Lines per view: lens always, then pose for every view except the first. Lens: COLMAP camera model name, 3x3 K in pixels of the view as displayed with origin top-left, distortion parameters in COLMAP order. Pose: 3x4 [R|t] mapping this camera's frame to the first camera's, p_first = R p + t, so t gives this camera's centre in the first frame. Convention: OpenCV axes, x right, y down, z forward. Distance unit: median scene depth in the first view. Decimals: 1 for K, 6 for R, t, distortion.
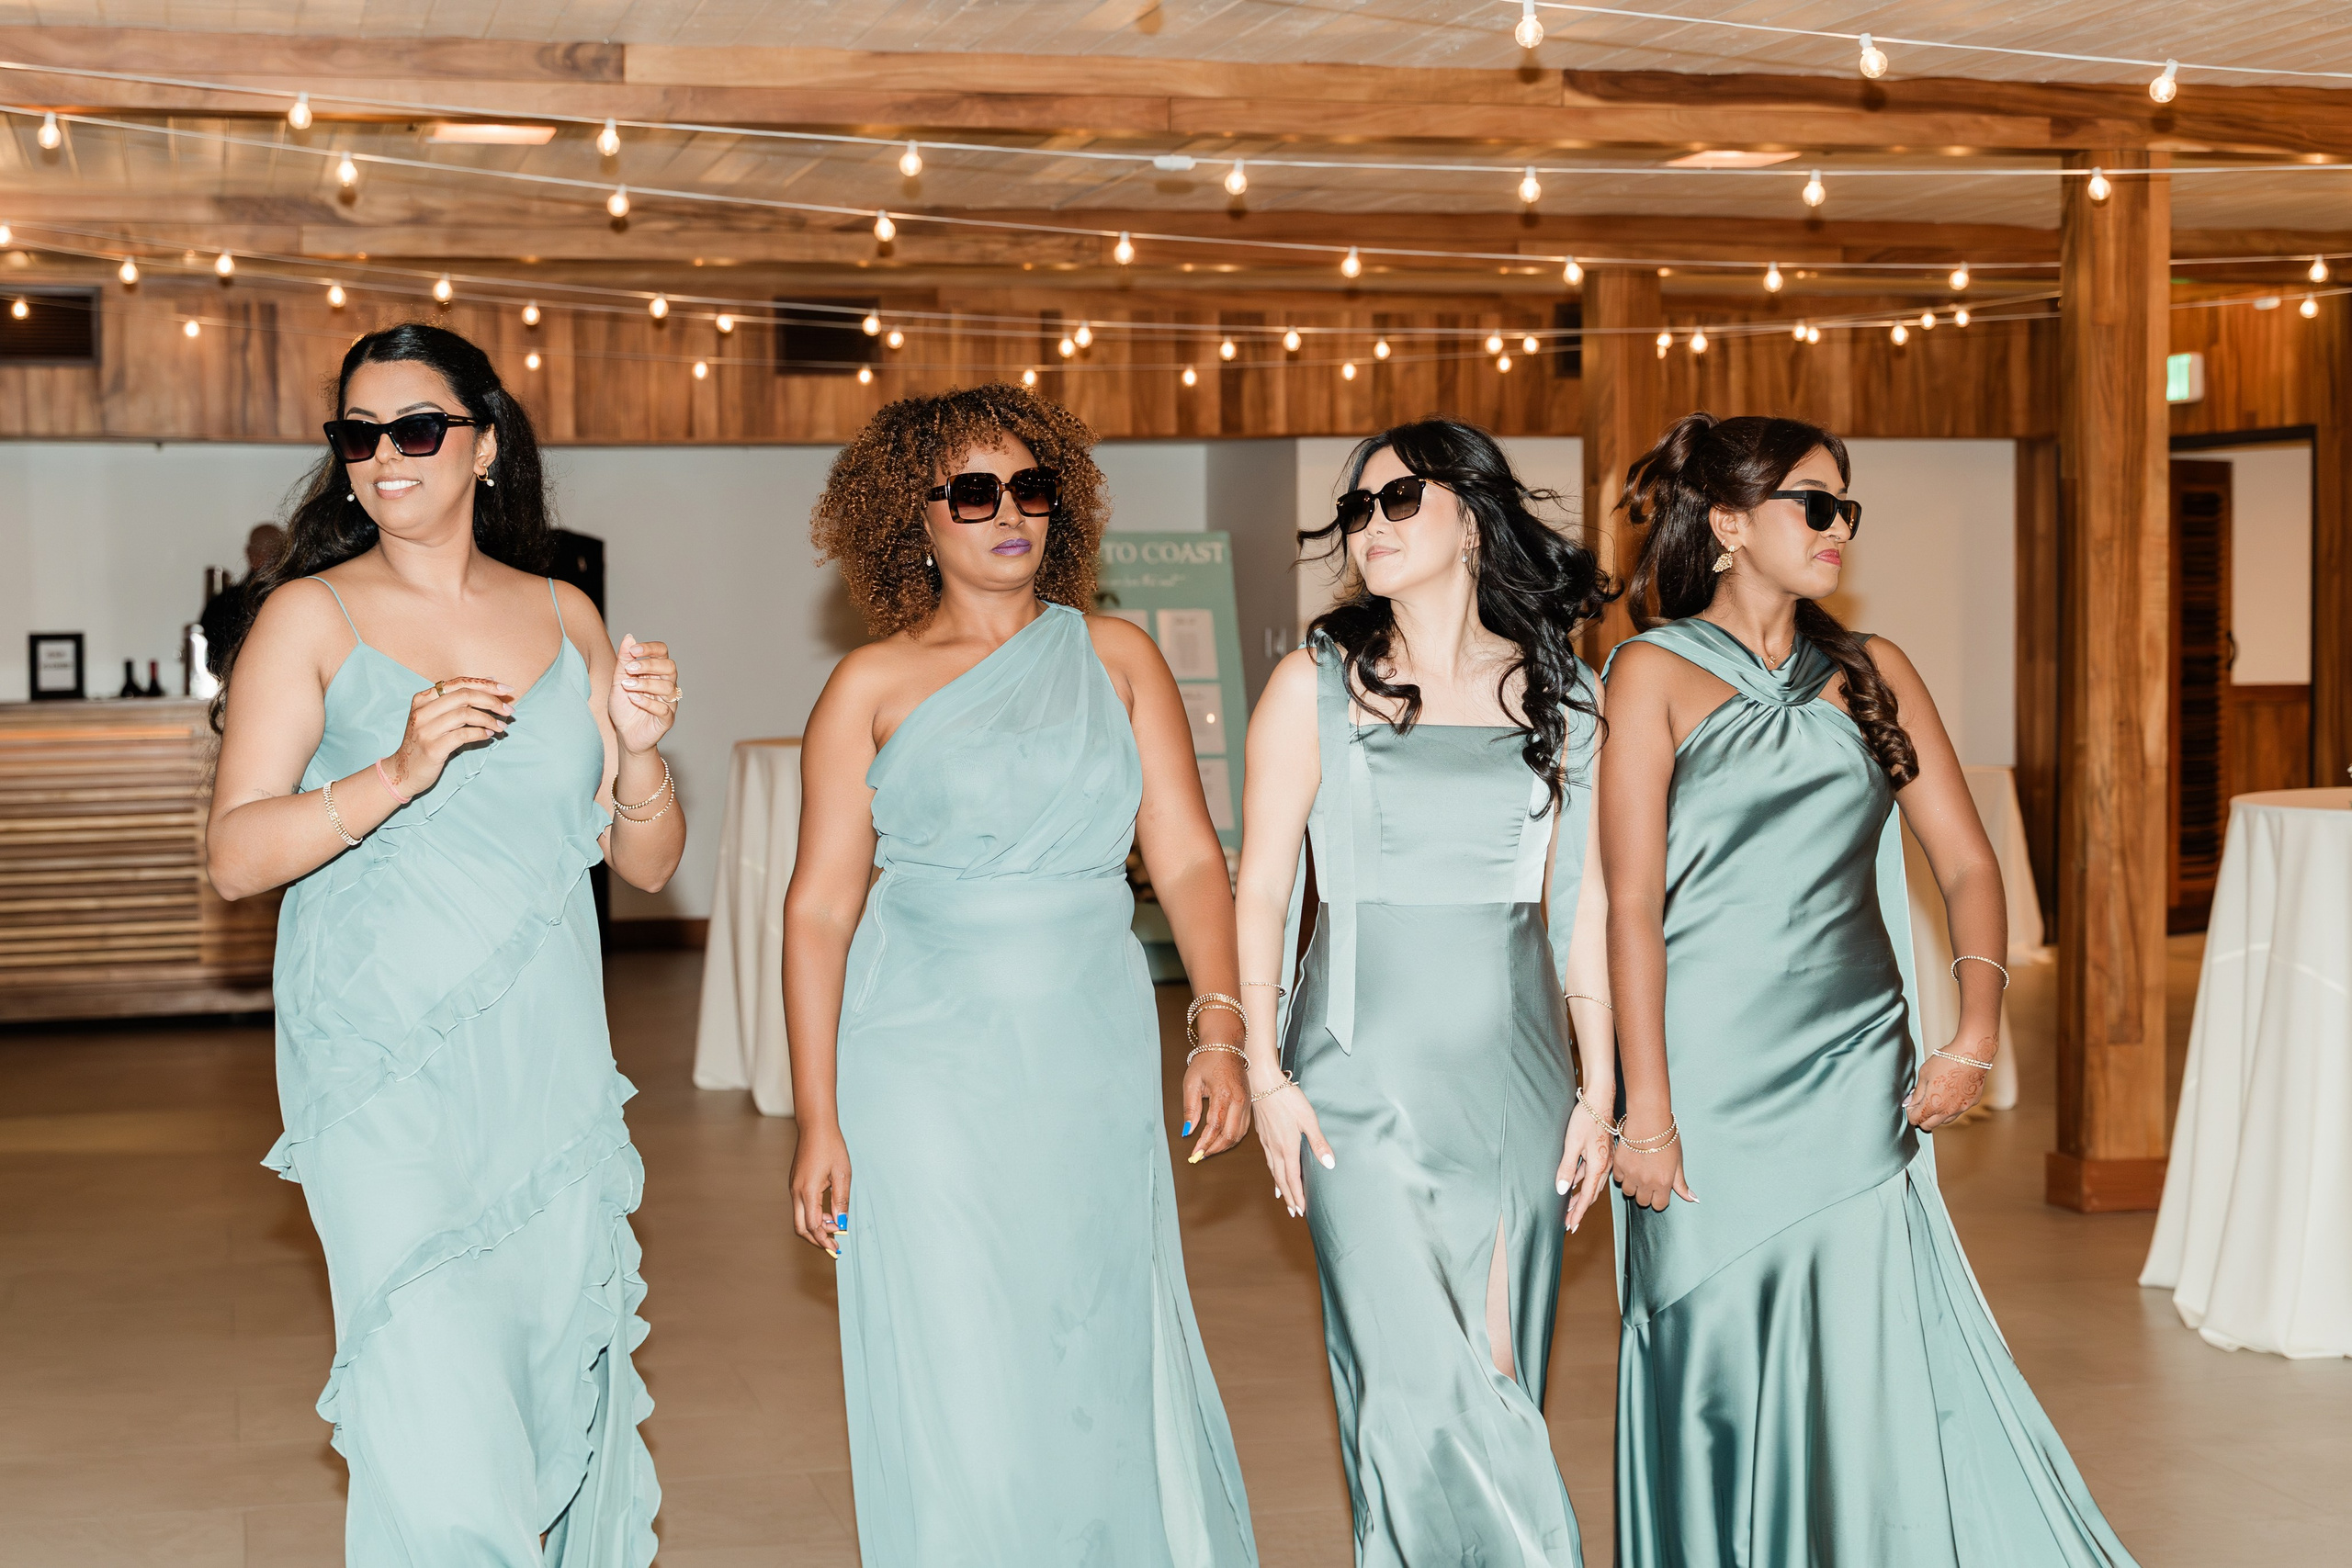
lens RADIAL K [[3690.8, 0, 1150.9], [0, 3690.8, 747.7], [0, 0, 1]] dist [0.018533, -0.037631]
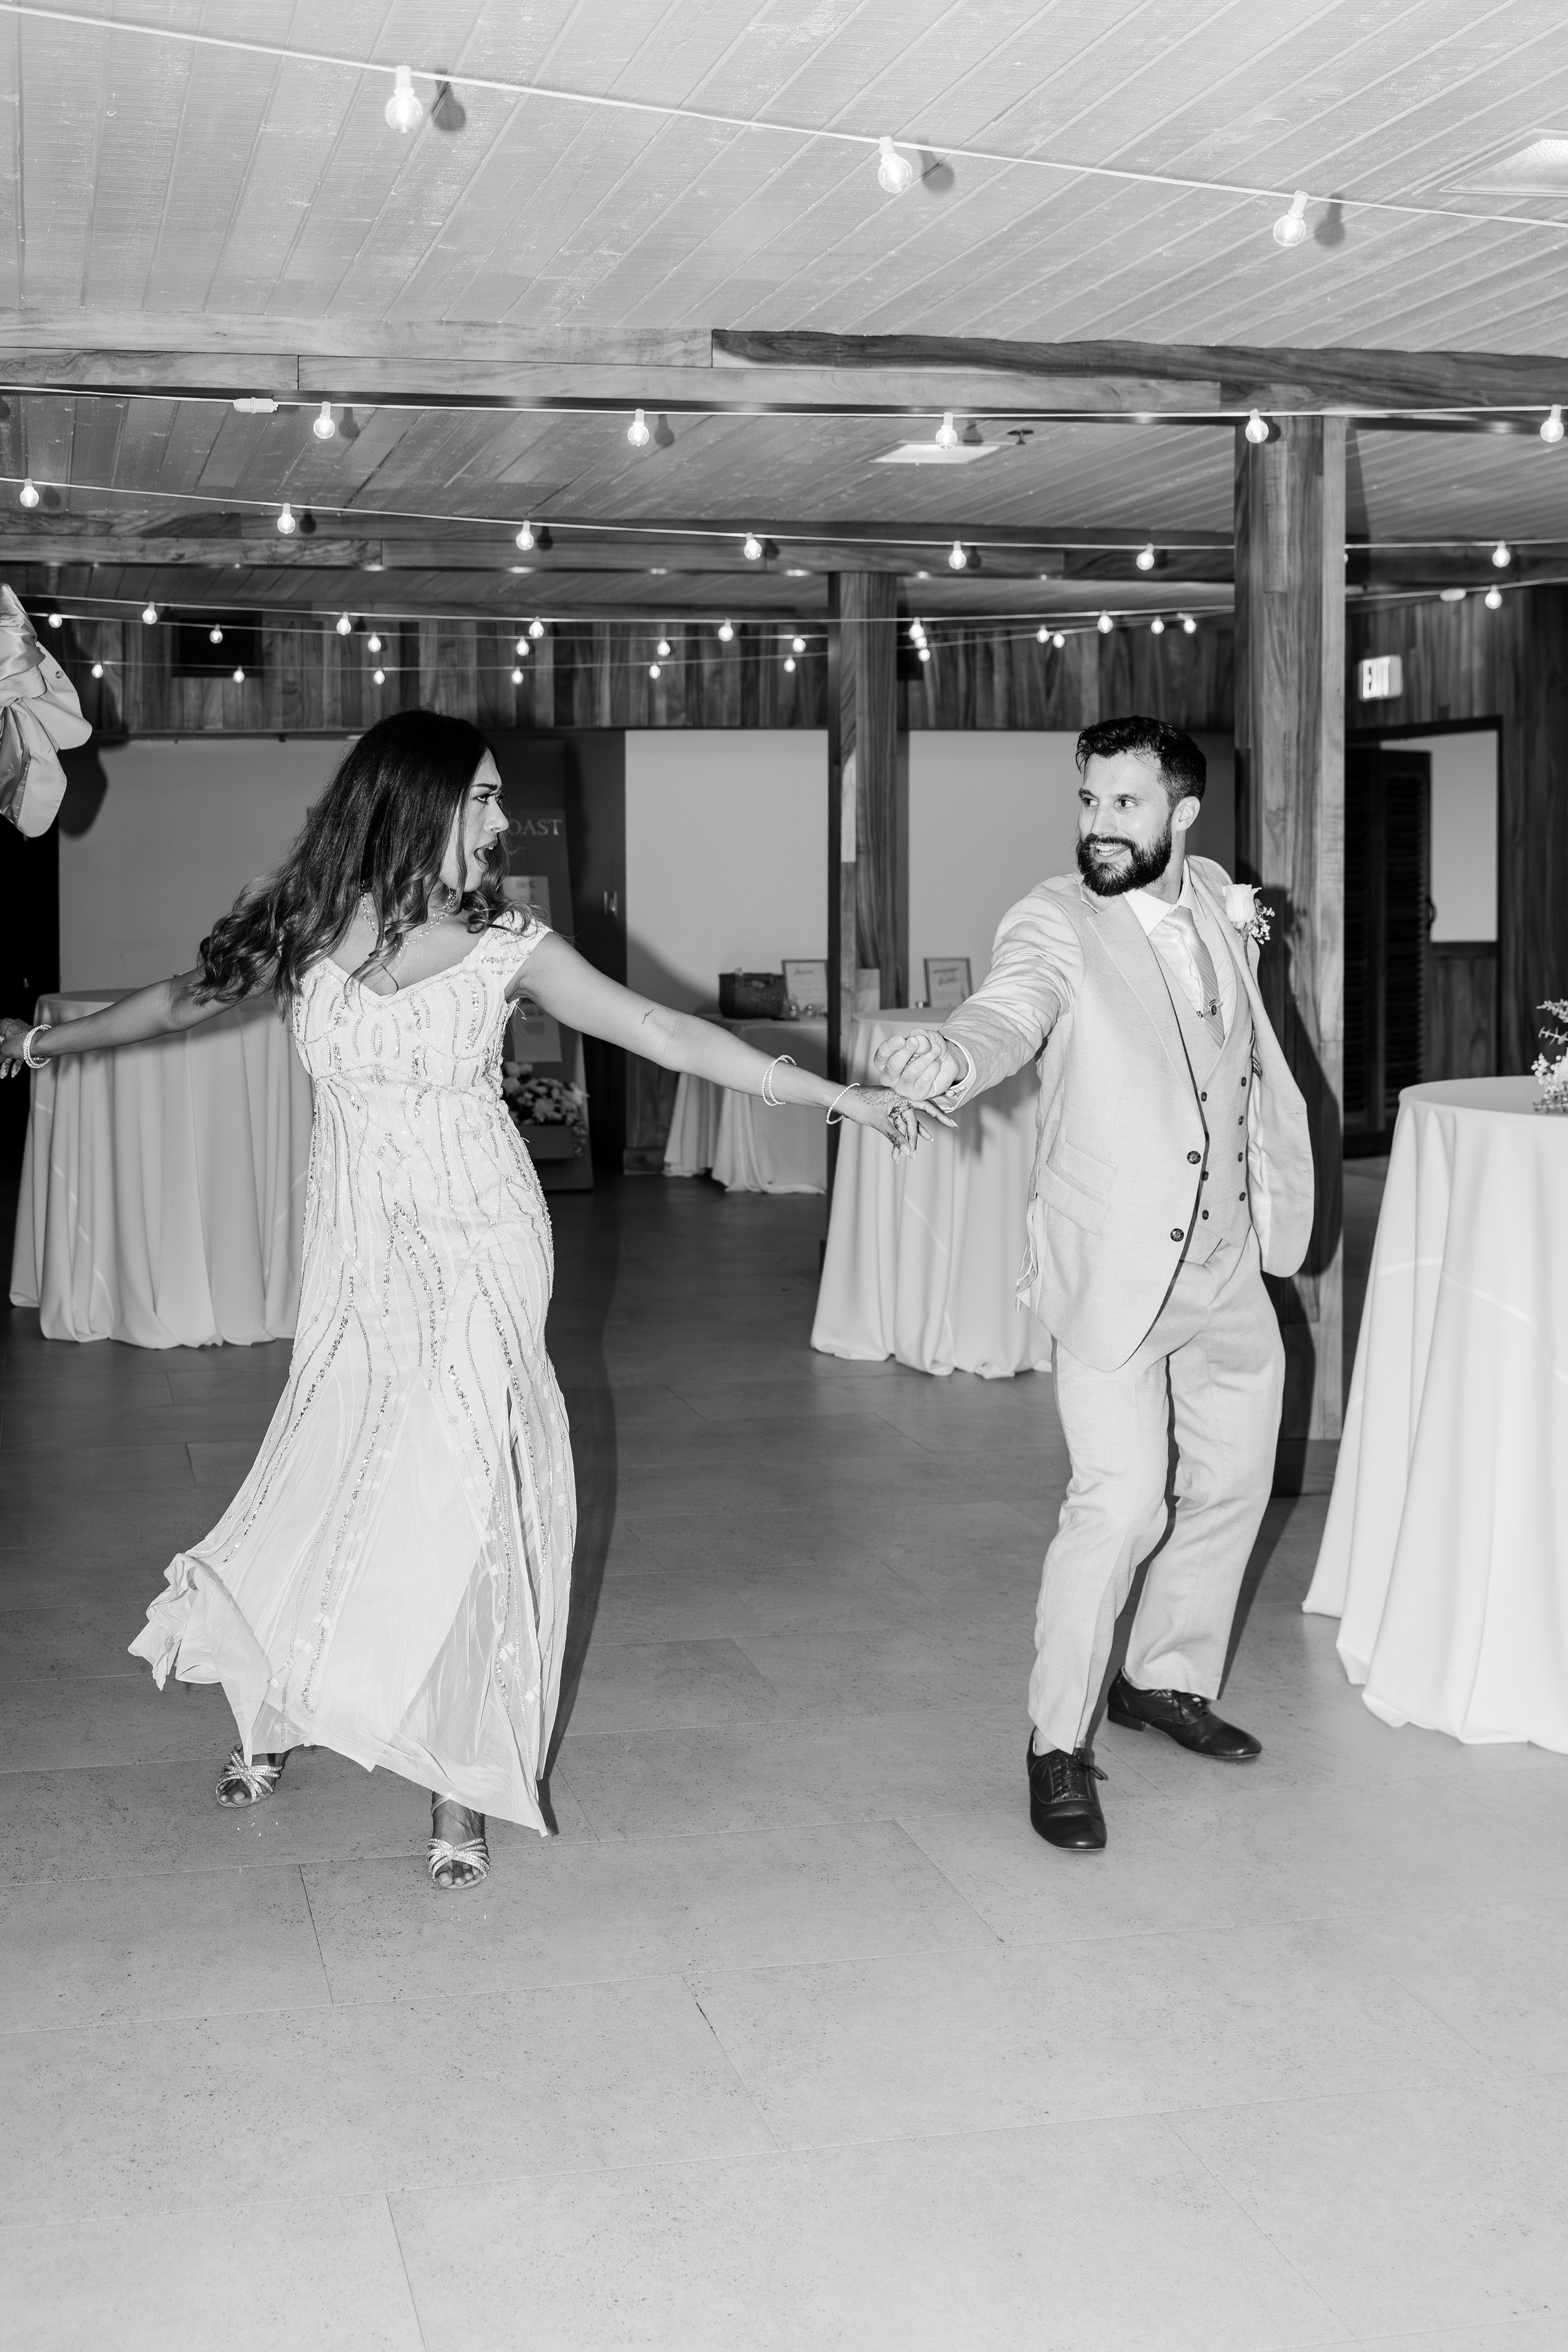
lens RADIAL K [[2522.1, 0, 522.3], [0, 2522.1, 916.8], [0, 0, 1]] dist [0.001316, -0.014213]
pose [[0.997712, 0.004249, -0.067481, 0.083756], [-0.005568, 0.999797, -0.019377, -0.011265], [0.067385, 0.019708, 0.997532, 0.258501]]
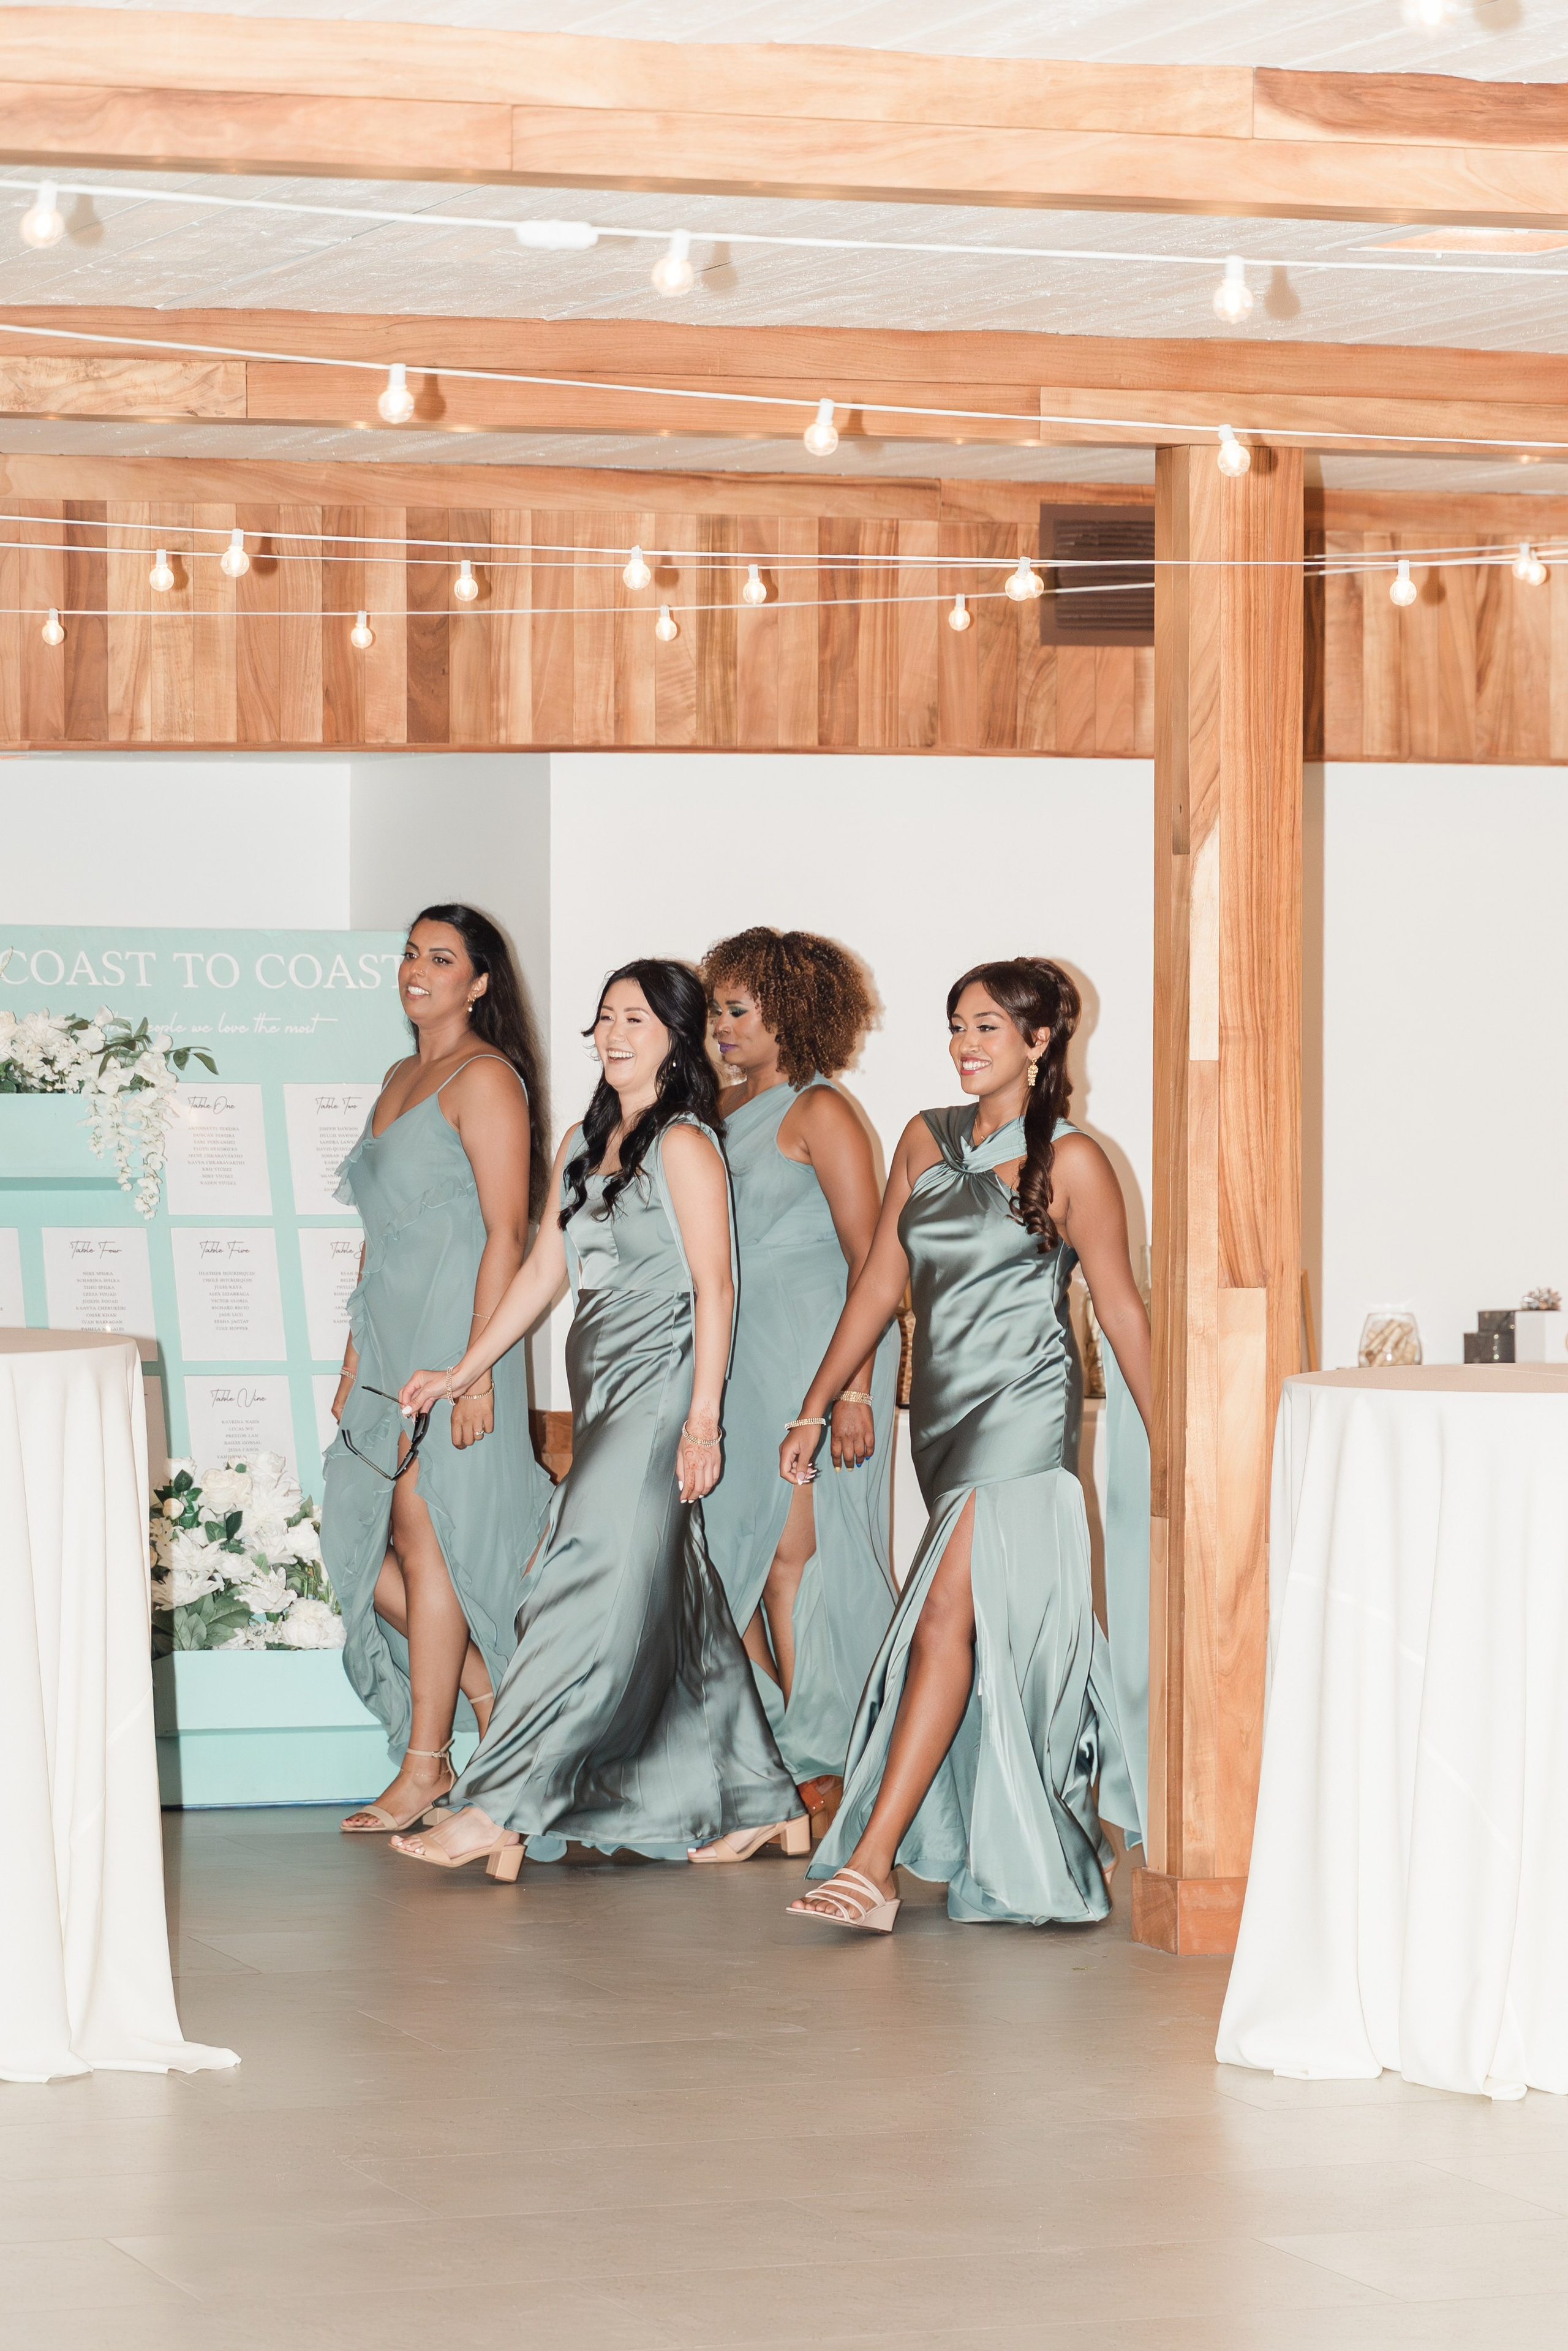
lens RADIAL K [[7004.9, 0, 750.9], [0, 7004.9, 1126.9], [0, 0, 1]] dist [0.000876, 0.487636]
pose [[0.994408, 0.006953, 0.105379, -0.048377], [-0.004057, 0.999609, -0.027670, -0.005477], [-0.105530, 0.027088, 0.994047, 0.023720]]
